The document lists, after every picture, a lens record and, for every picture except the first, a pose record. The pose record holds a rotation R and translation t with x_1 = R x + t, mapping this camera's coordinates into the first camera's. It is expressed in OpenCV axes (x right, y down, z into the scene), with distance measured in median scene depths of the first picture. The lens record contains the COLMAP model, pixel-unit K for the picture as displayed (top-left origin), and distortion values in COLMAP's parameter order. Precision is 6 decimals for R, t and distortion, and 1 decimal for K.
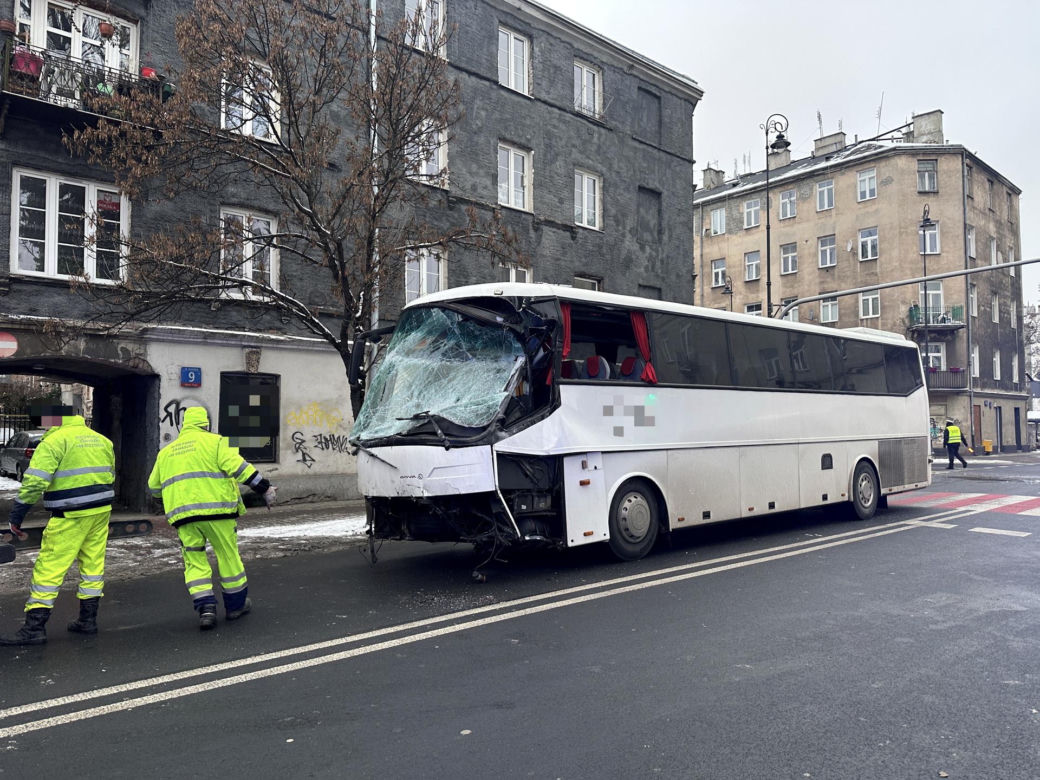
lens RADIAL K [[722.4, 0, 520.0], [0, 722.4, 390.0], [0, 0, 1]] dist [0.100073, -0.154800]
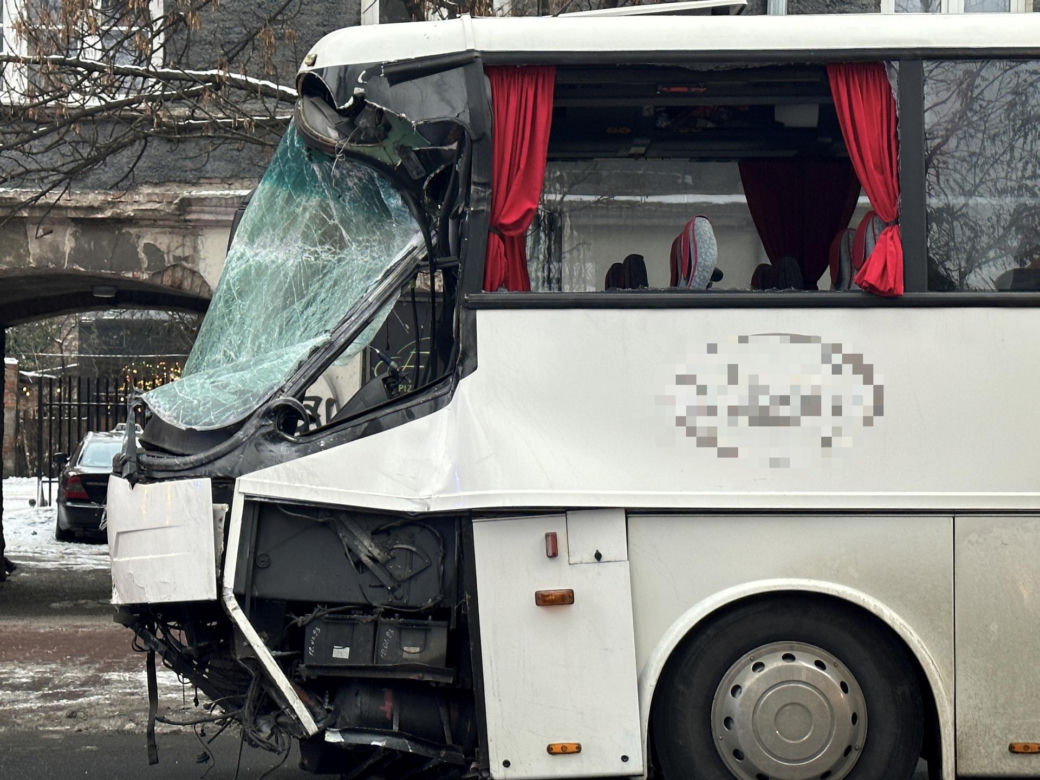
lens RADIAL K [[2069.7, 0, 520.0], [0, 2069.7, 390.0], [0, 0, 1]] dist [0.035944, 0.187768]
pose [[0.777549, -0.000664, -0.628822, 0.263459], [0.020643, 0.999487, 0.024470, 0.002766], [0.628483, -0.032008, 0.777165, 0.094256]]
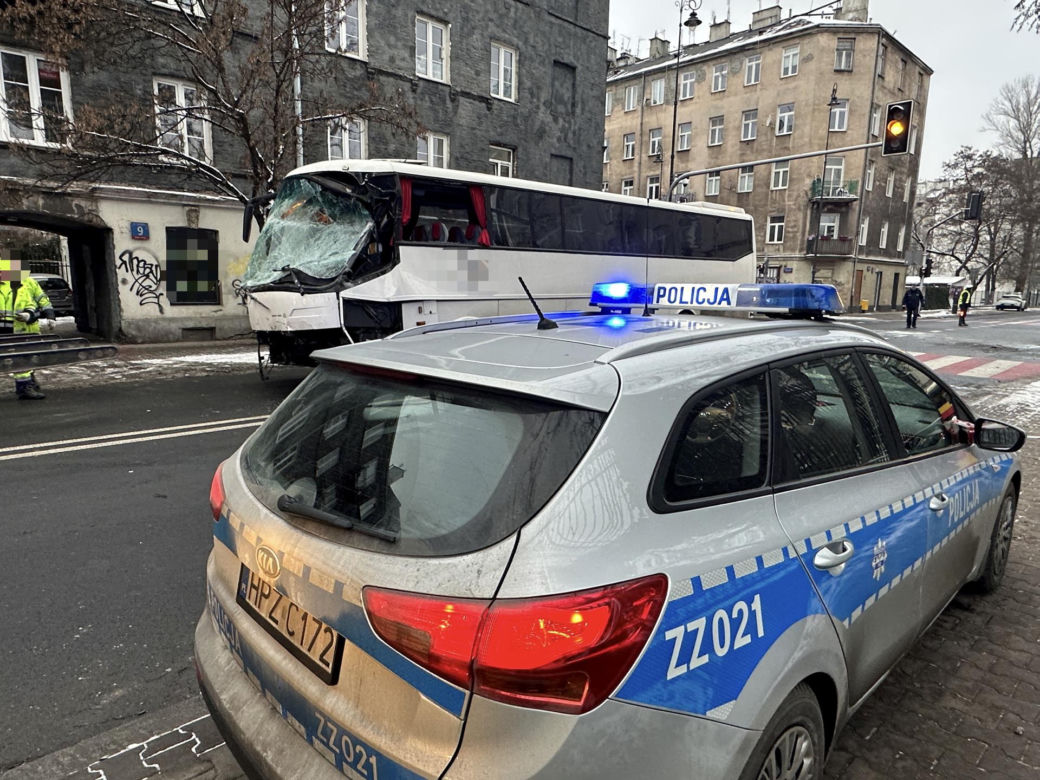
lens RADIAL K [[642.9, 0, 504.3], [0, 642.9, 392.6], [0, 0, 1]] dist [-0.007714, 0.001670]
pose [[0.999562, 0.019204, 0.022513, 0.083309], [-0.023722, 0.974826, 0.221702, -0.003965], [-0.017688, -0.222139, 0.974855, -0.059040]]
